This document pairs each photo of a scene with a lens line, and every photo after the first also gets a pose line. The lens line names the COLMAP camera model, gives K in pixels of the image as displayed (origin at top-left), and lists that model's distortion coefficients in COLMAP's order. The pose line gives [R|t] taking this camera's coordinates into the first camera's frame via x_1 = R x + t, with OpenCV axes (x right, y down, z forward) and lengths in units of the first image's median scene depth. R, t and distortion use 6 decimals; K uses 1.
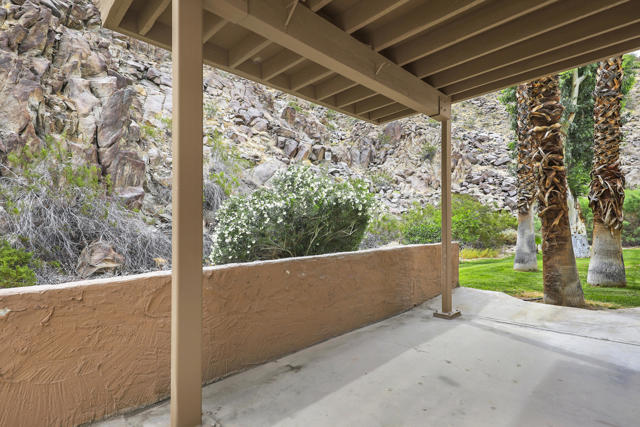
lens RADIAL K [[328.6, 0, 325.2], [0, 328.6, 223.3], [0, 0, 1]] dist [0.021954, -0.008247]
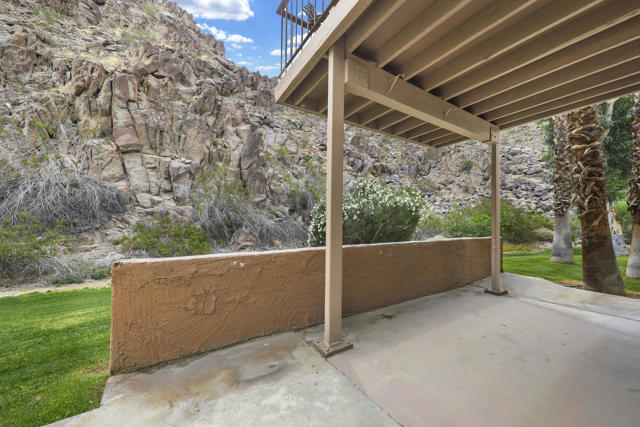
lens RADIAL K [[238.1, 0, 326.1], [0, 238.1, 216.1], [0, 0, 1]] dist [0.009164, -0.002706]
pose [[0.975510, 0.016768, -0.219316, -0.035134], [-0.019770, 0.999738, -0.011500, -0.000515], [0.219066, 0.015554, 0.975586, -0.033894]]
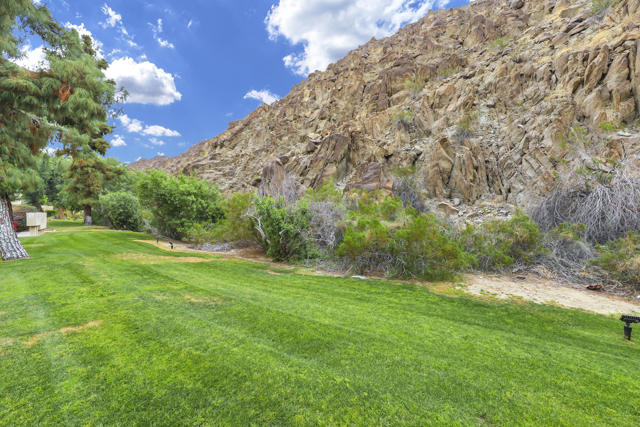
lens RADIAL K [[238.1, 0, 297.7], [0, 238.1, 218.0], [0, 0, 1]] dist [0.009164, -0.002706]
pose [[0.051025, 0.006527, -0.998676, -0.459458], [-0.009867, 0.999933, 0.006031, -0.004566], [0.998649, 0.009546, 0.051086, -0.471755]]
